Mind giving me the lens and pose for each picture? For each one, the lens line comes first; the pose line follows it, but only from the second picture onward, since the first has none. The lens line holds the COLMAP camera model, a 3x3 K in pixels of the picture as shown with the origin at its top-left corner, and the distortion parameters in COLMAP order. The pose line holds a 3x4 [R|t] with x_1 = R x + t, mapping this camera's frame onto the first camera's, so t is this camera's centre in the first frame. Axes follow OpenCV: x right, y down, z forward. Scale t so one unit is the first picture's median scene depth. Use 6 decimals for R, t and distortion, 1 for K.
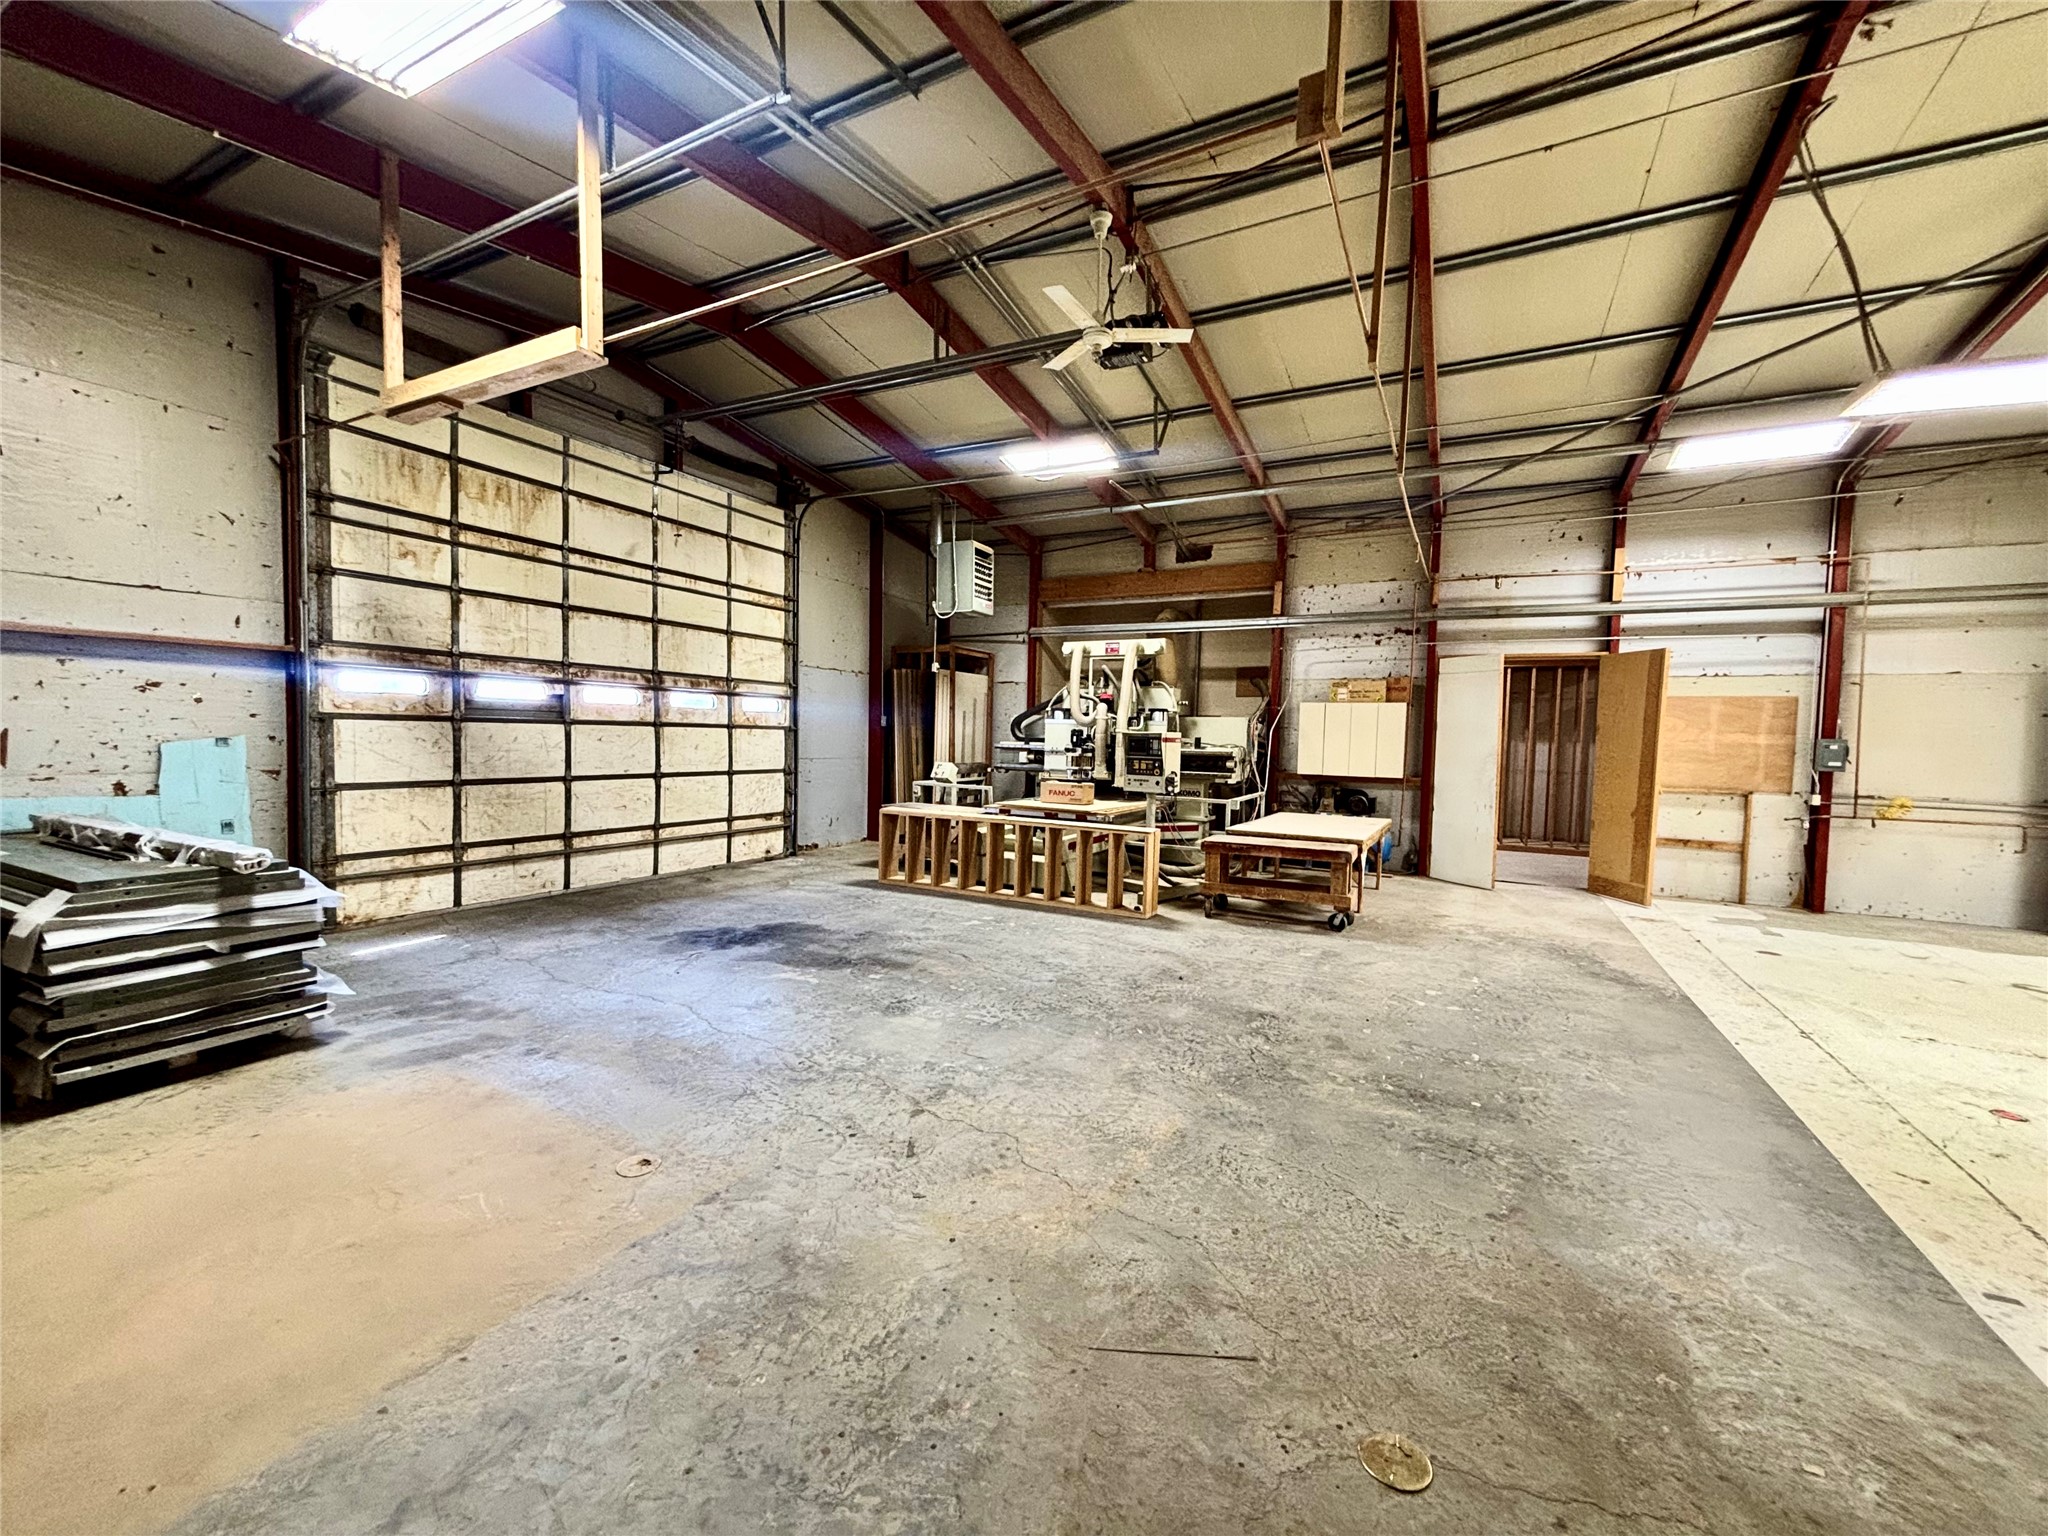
lens RADIAL K [[831.9, 0, 1013.7], [0, 831.9, 766.8], [0, 0, 1]] dist [-0.006877, 0.000143]
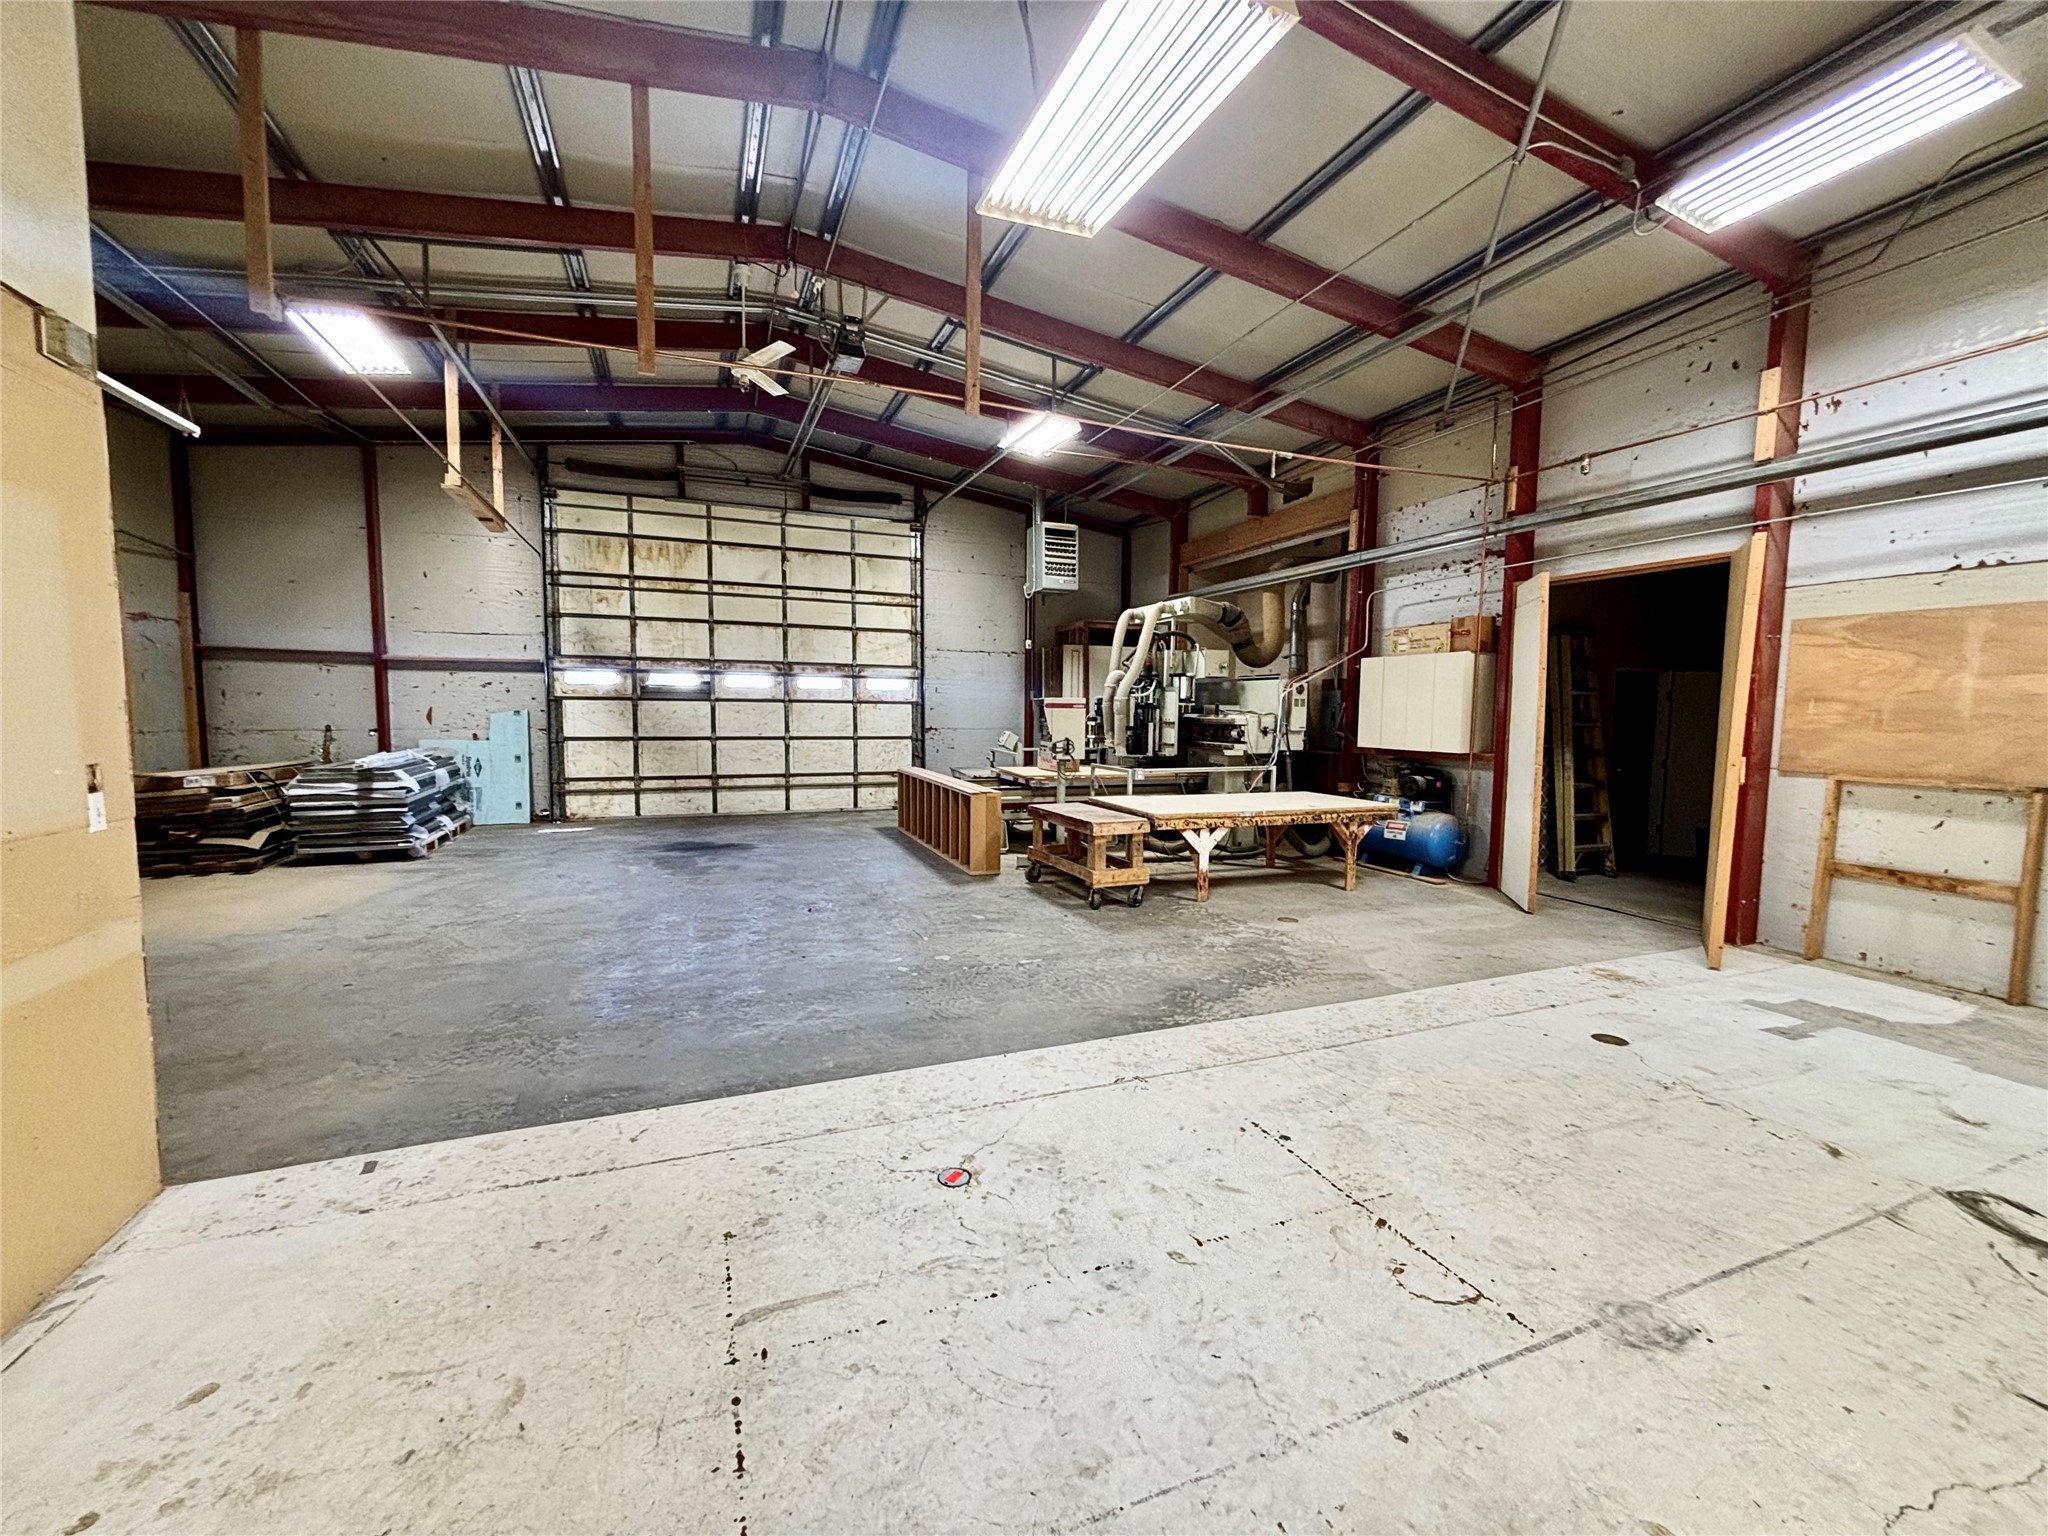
lens RADIAL K [[822.8, 0, 1027.9], [0, 822.8, 773.0], [0, 0, 1]] dist [-0.000382, 0.000085]
pose [[0.766366, 0.035011, -0.641449, 0.829301], [-0.017428, 0.999279, 0.033720, 0.016829], [0.642167, -0.014662, 0.766424, 0.233821]]
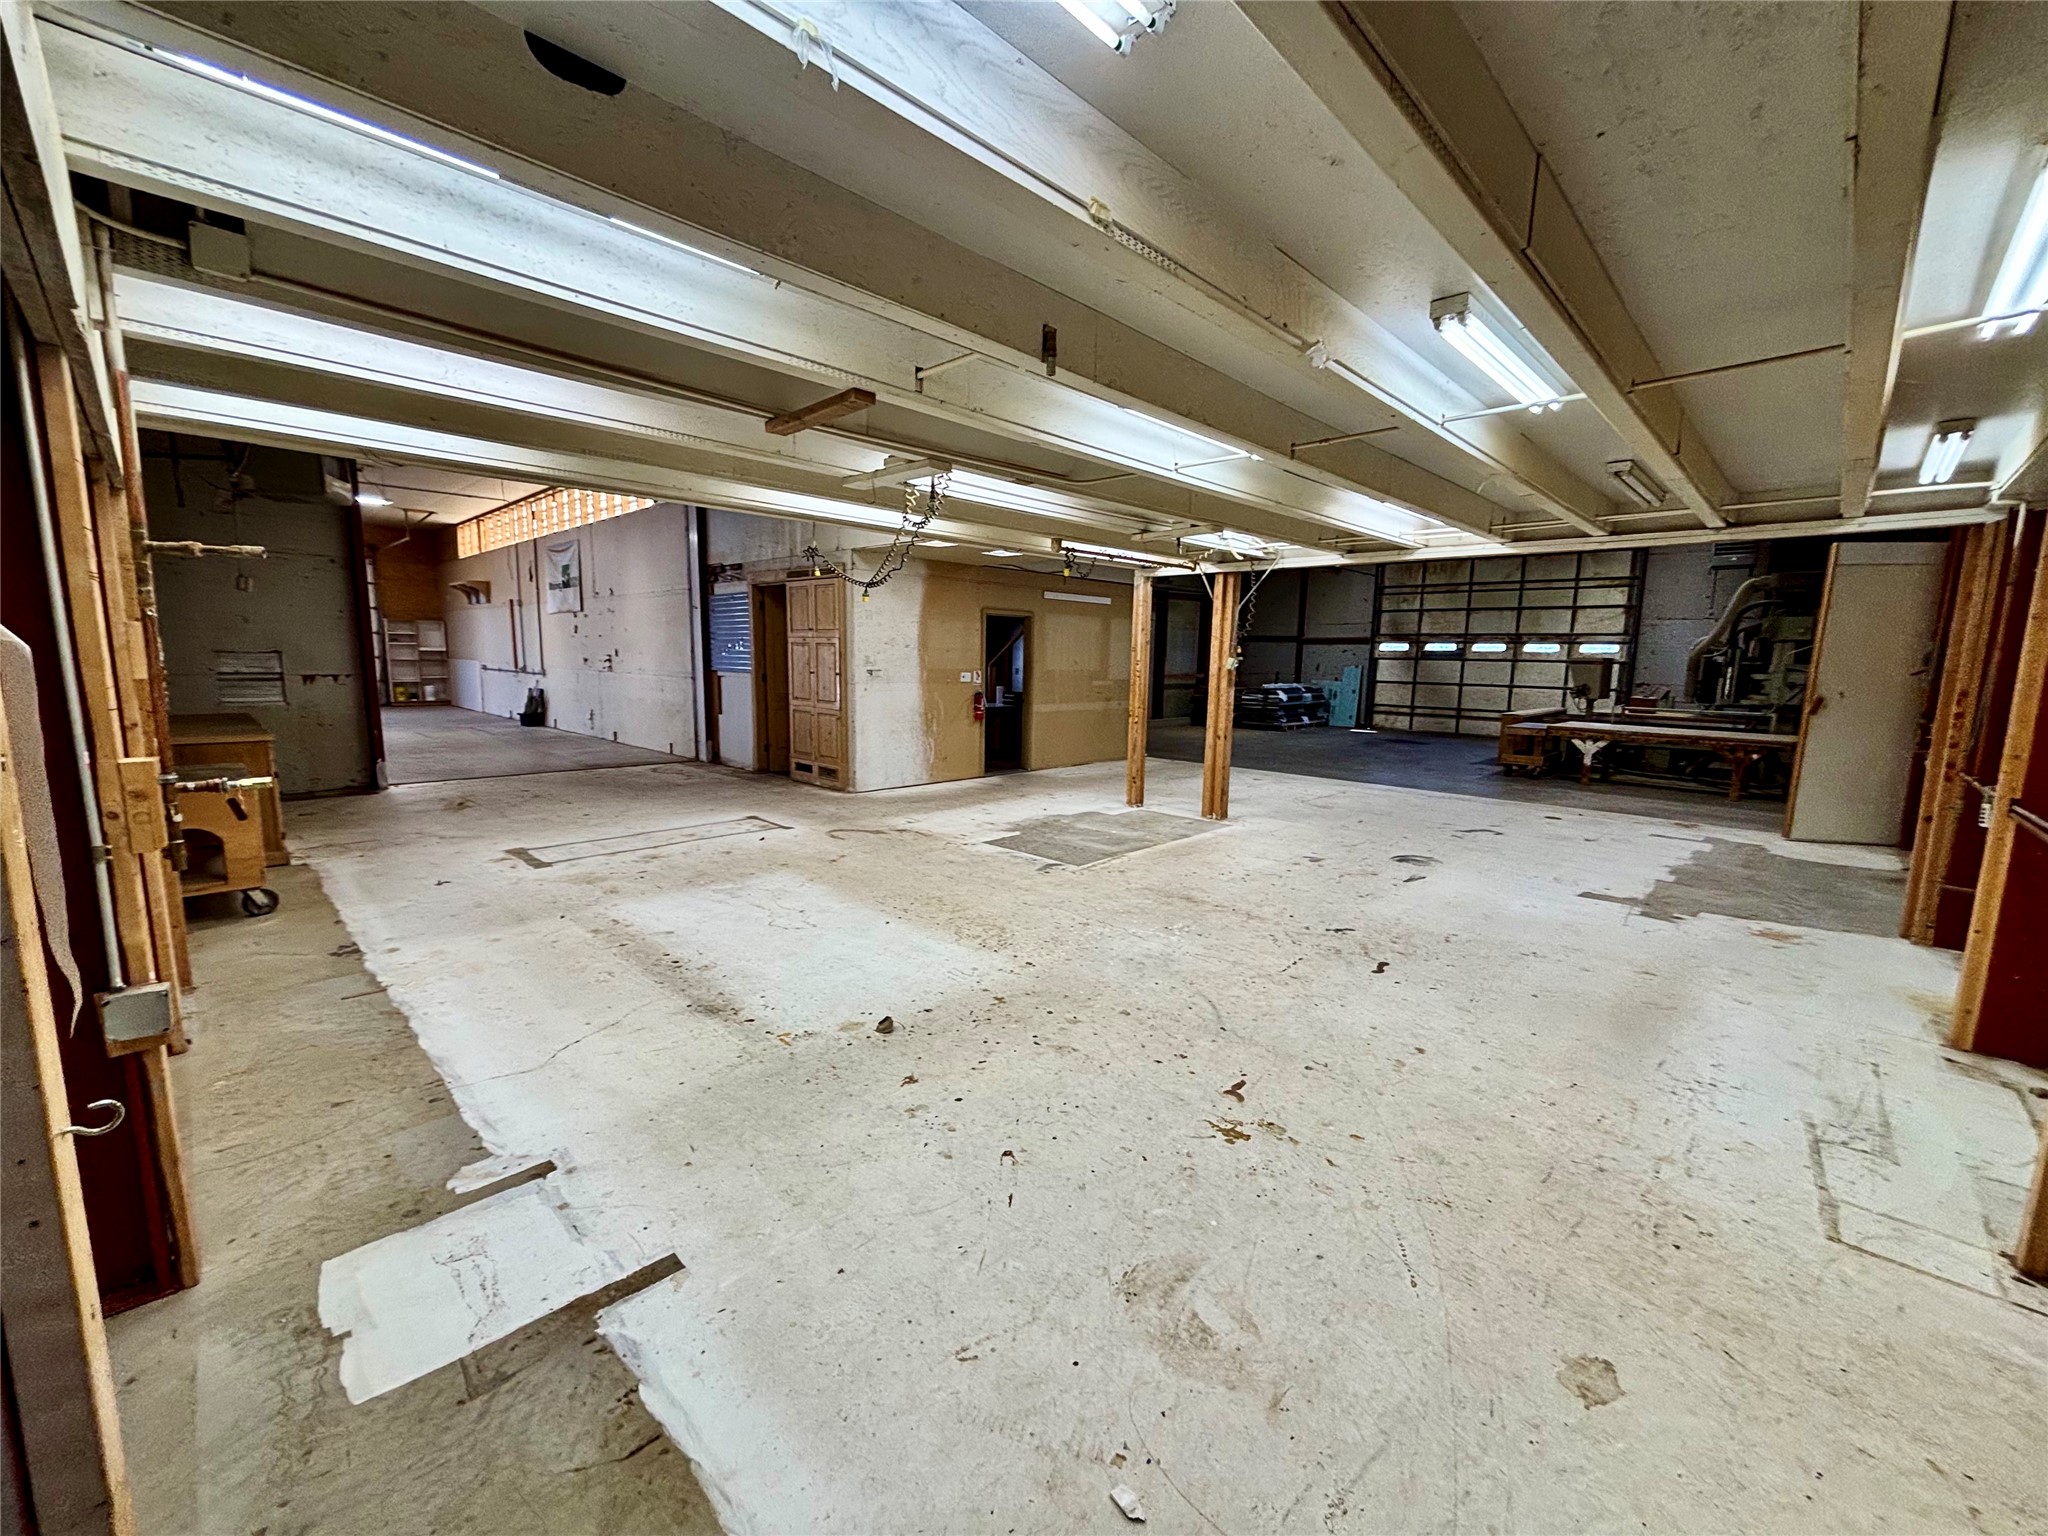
lens RADIAL K [[822.8, 0, 1027.9], [0, 822.8, 773.0], [0, 0, 1]] dist [-0.000382, 0.000085]
pose [[-0.273949, 0.107268, -0.955743, 1.997953], [-0.062556, 0.989669, 0.129007, 0.037518], [0.959708, 0.095129, -0.264408, 0.468669]]
